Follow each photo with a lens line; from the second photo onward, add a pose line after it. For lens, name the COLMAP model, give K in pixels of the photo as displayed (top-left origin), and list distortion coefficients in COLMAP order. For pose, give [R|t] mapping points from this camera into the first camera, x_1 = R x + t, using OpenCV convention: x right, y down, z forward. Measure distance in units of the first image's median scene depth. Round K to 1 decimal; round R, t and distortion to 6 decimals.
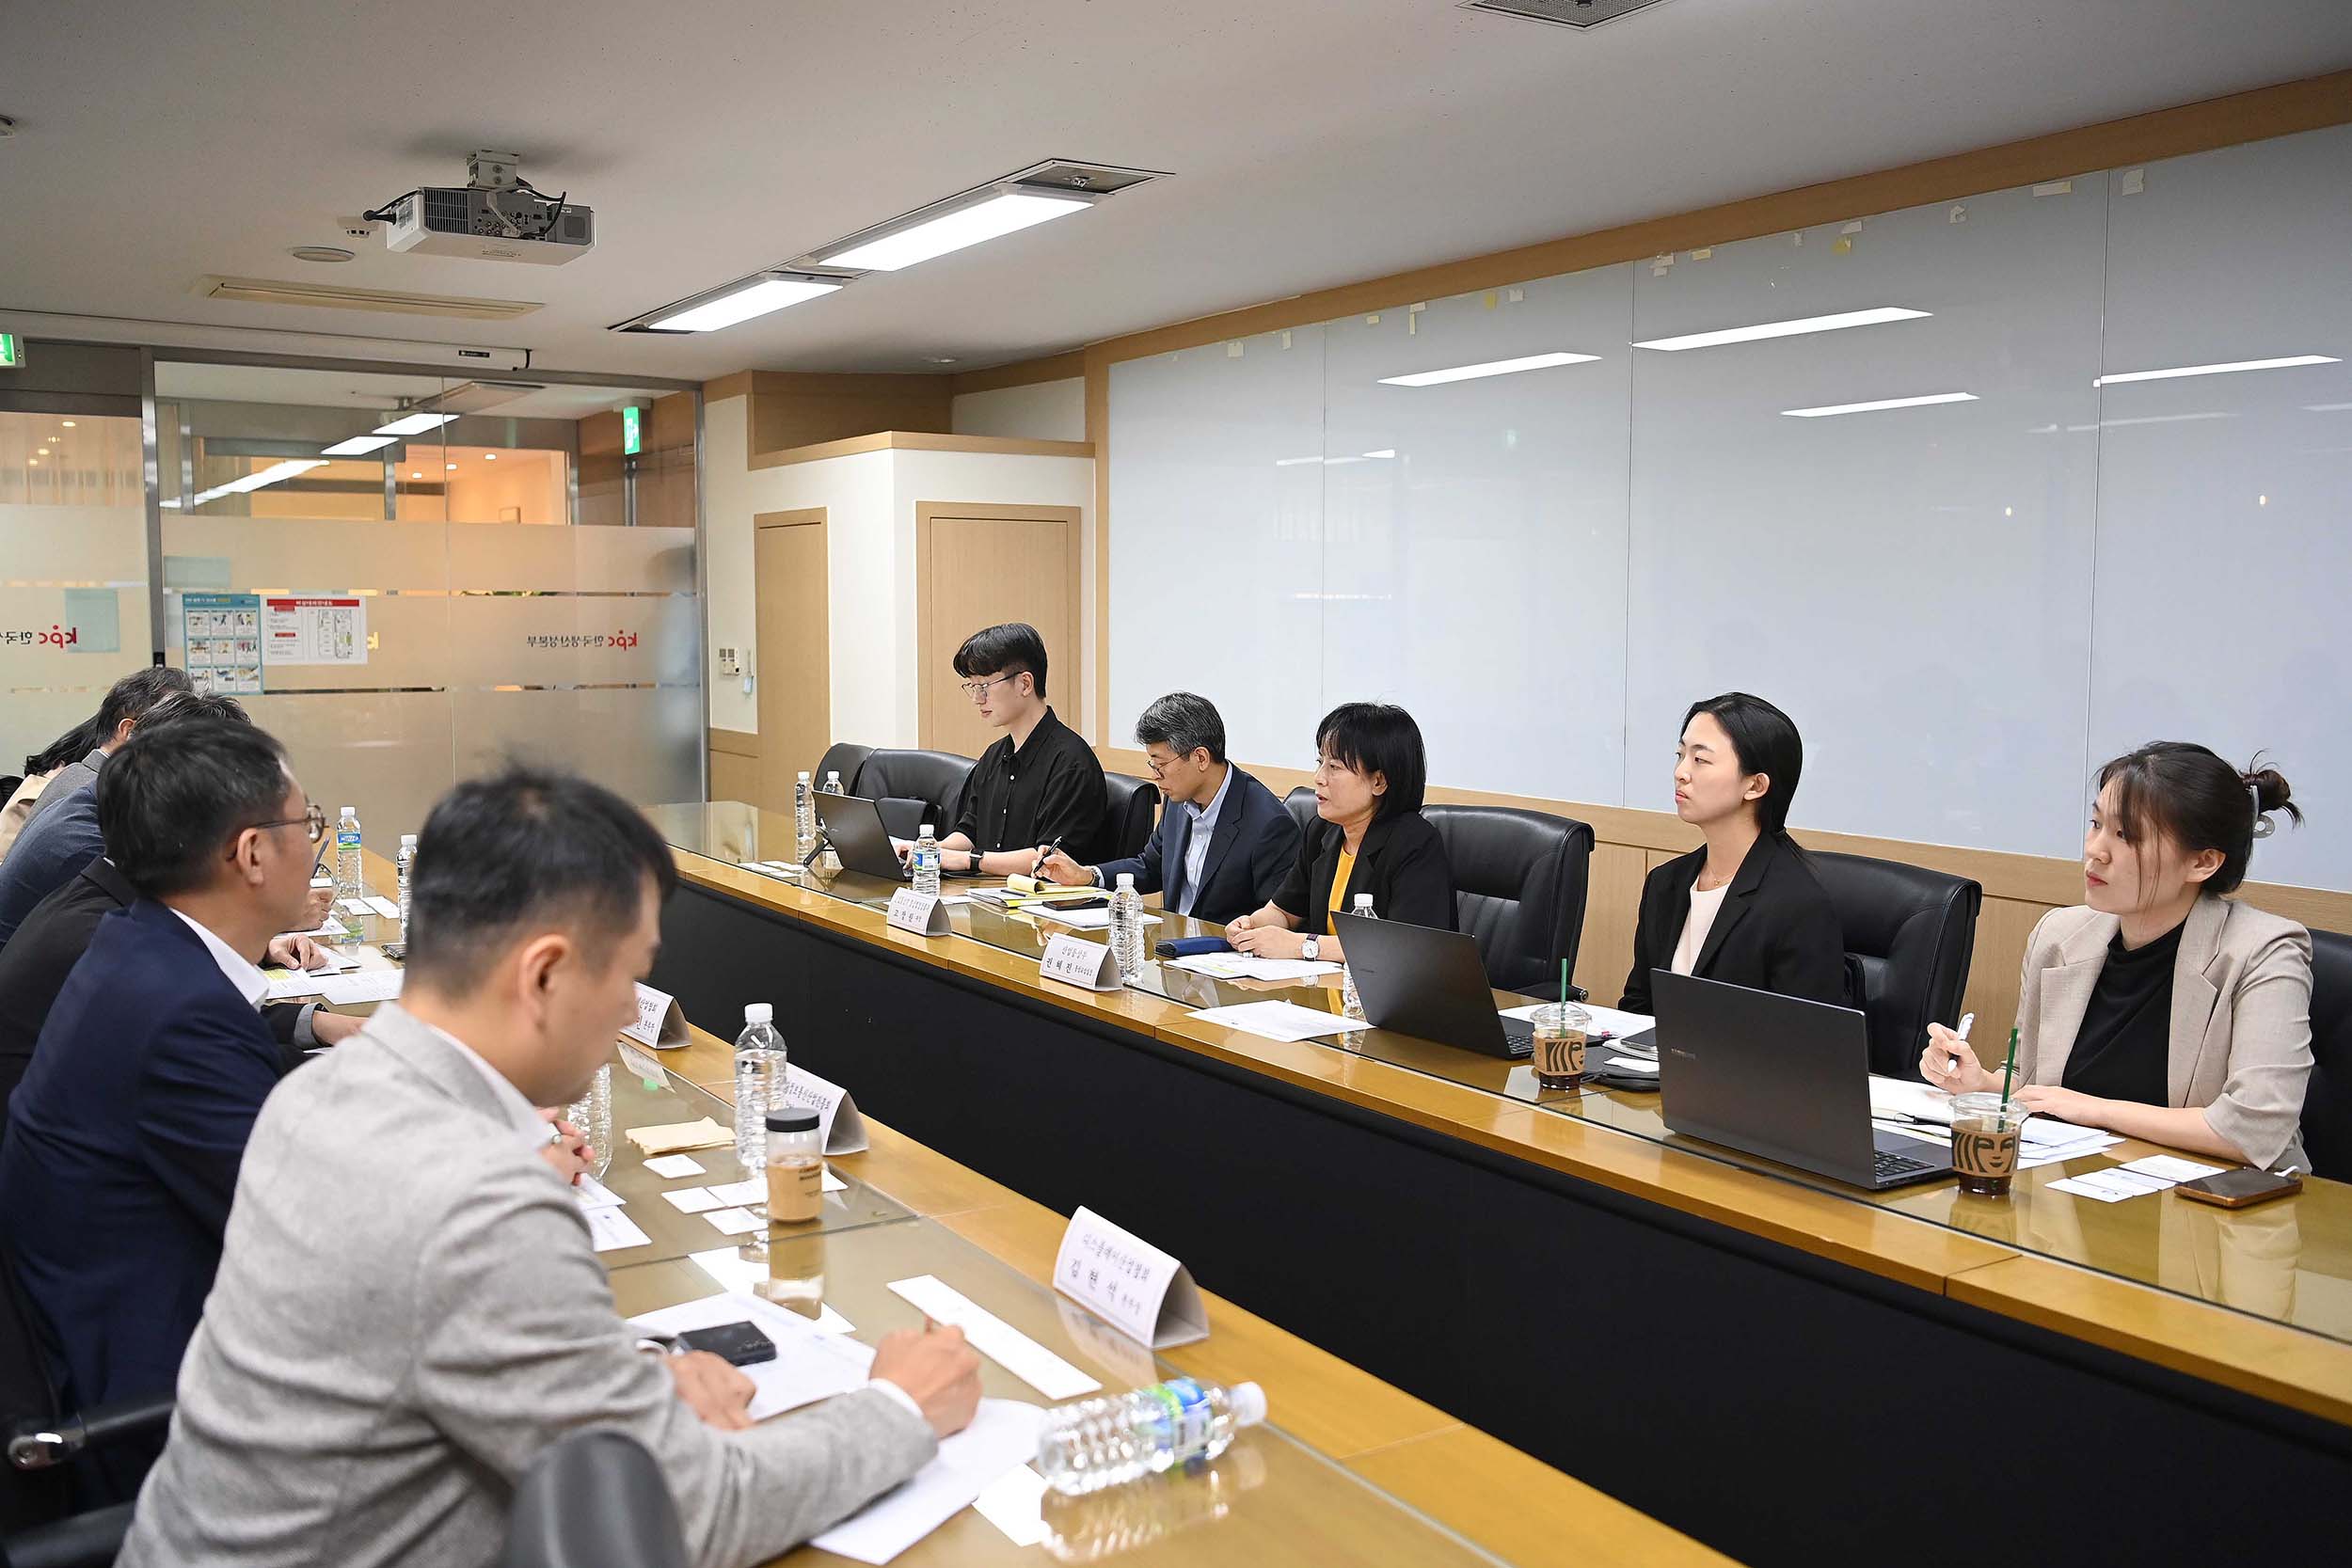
lens RADIAL K [[2041.1, 0, 1176.0], [0, 2041.1, 784.0], [0, 0, 1]] dist [-0.010332, 0.003801]
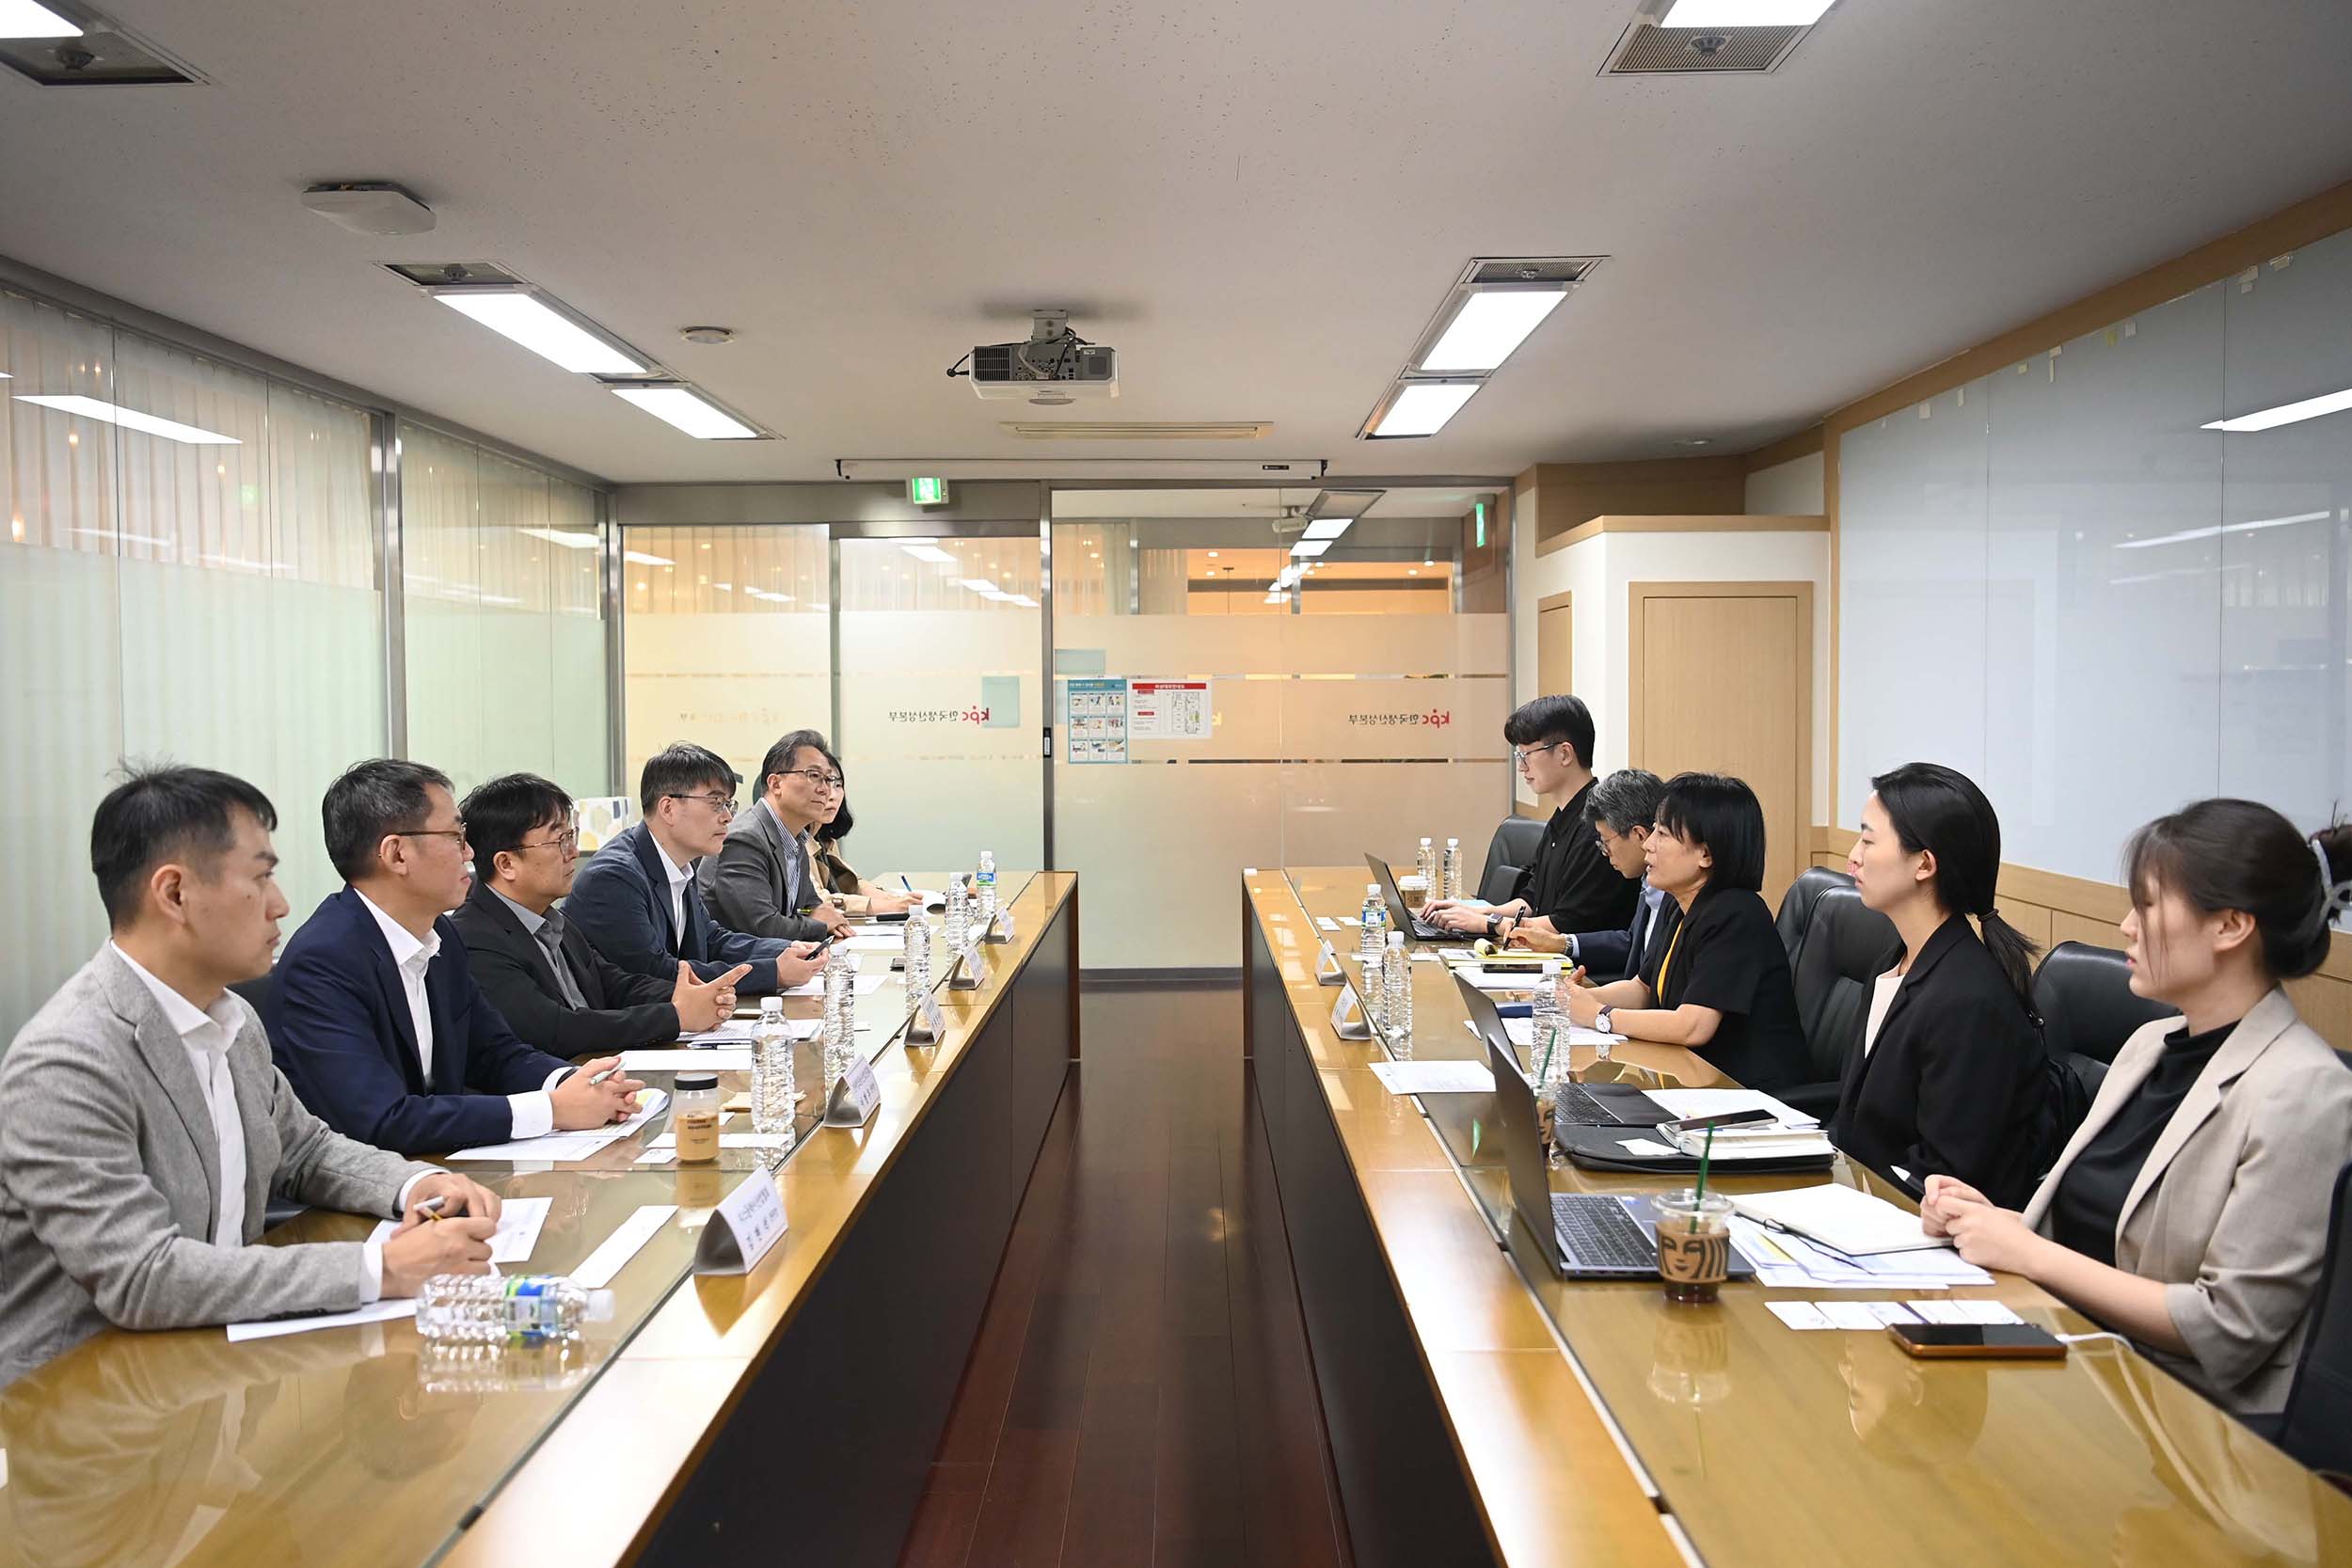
lens RADIAL K [[2018.8, 0, 1178.9], [0, 2018.8, 752.3], [0, 0, 1]] dist [-0.104038, 0.238985]
pose [[0.836371, 0.007836, -0.548107, 0.261477], [-0.039110, 0.998203, -0.045408, 0.001916], [0.546766, 0.059414, 0.835175, 0.041883]]
